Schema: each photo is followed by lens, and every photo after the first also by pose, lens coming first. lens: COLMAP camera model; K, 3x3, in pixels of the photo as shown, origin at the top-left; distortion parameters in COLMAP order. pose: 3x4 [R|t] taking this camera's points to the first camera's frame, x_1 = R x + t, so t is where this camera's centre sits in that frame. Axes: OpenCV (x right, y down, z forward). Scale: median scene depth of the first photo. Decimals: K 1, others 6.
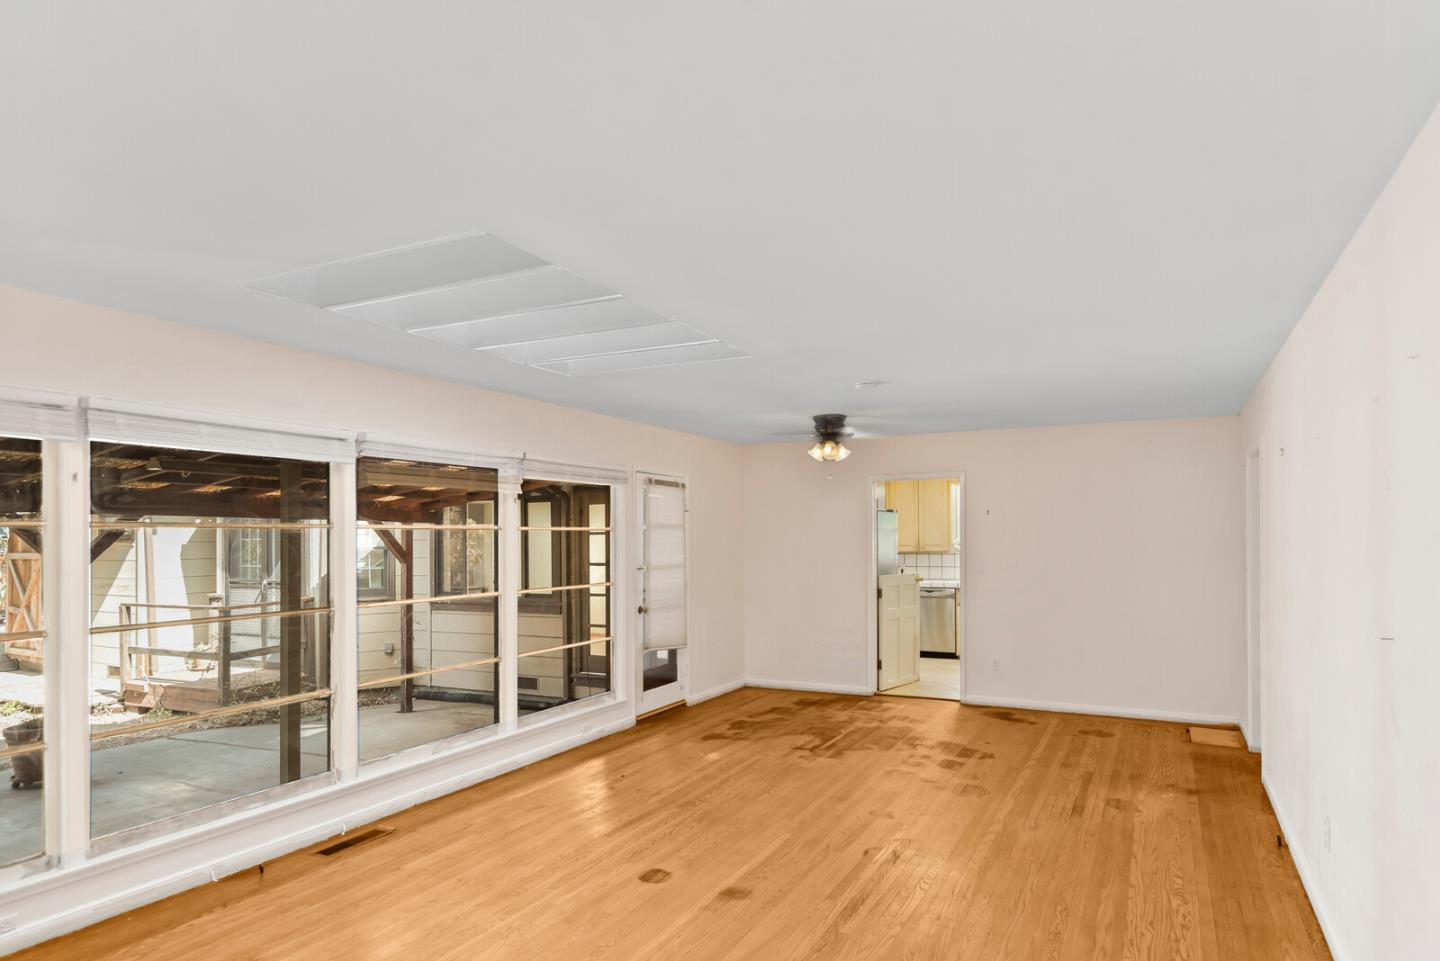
lens RADIAL K [[713.0, 0, 728.3], [0, 713.0, 497.1], [0, 0, 1]] dist [-0.001277, 0.000070]
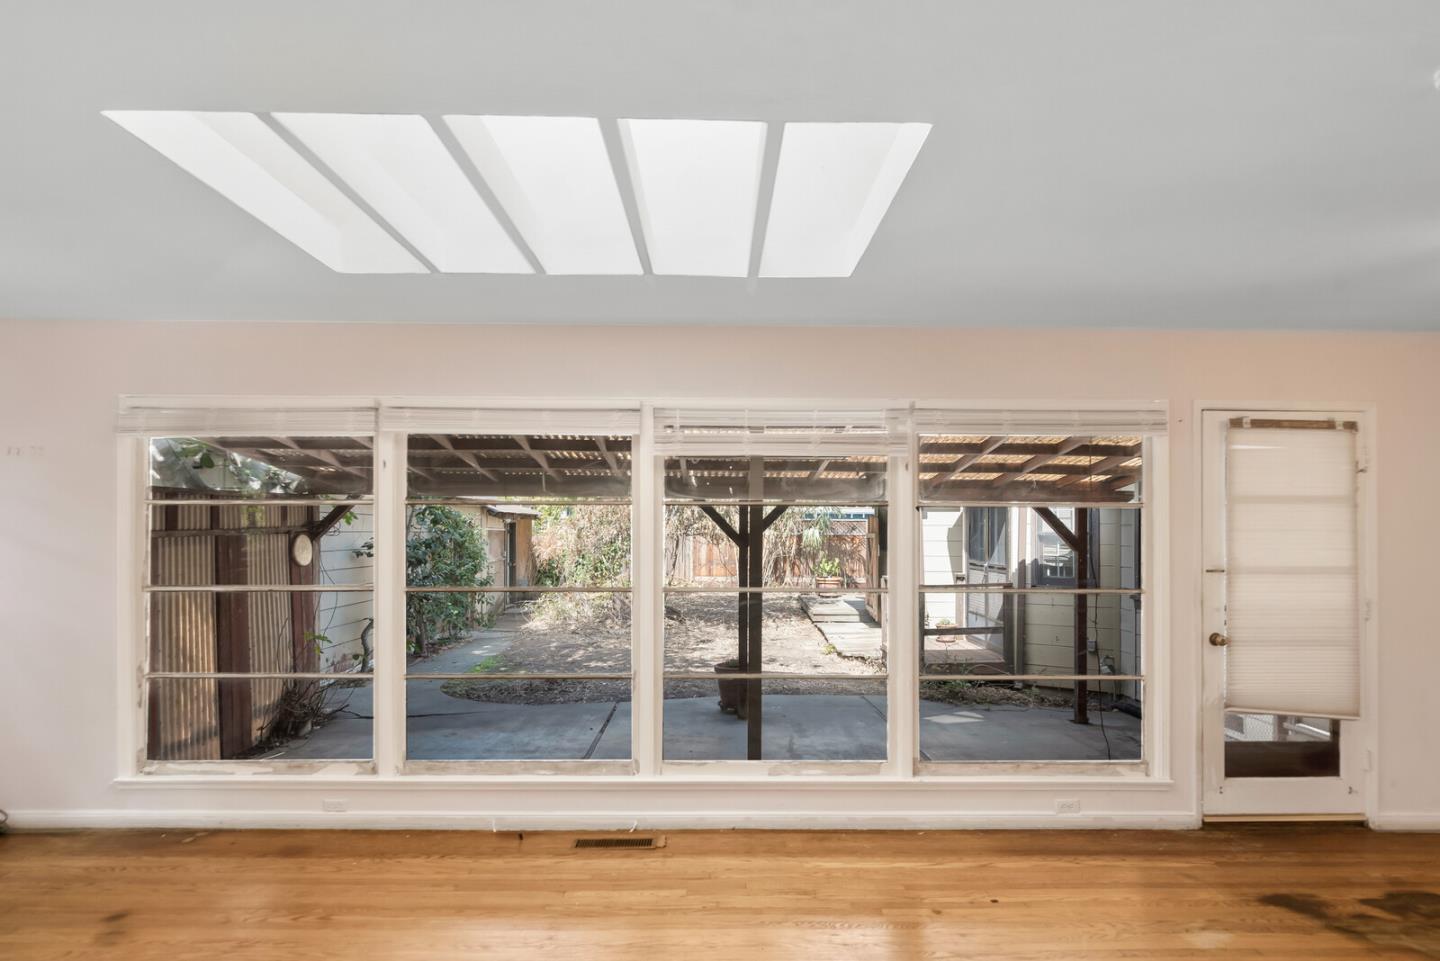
lens RADIAL K [[749.6, 0, 722.8], [0, 749.6, 505.2], [0, 0, 1]] dist [-0.001559, -0.001100]
pose [[0.523913, -0.013570, -0.851664, 0.217412], [0.042102, 0.999063, 0.009980, 0.023960], [0.850731, -0.041085, 0.523993, 0.358084]]
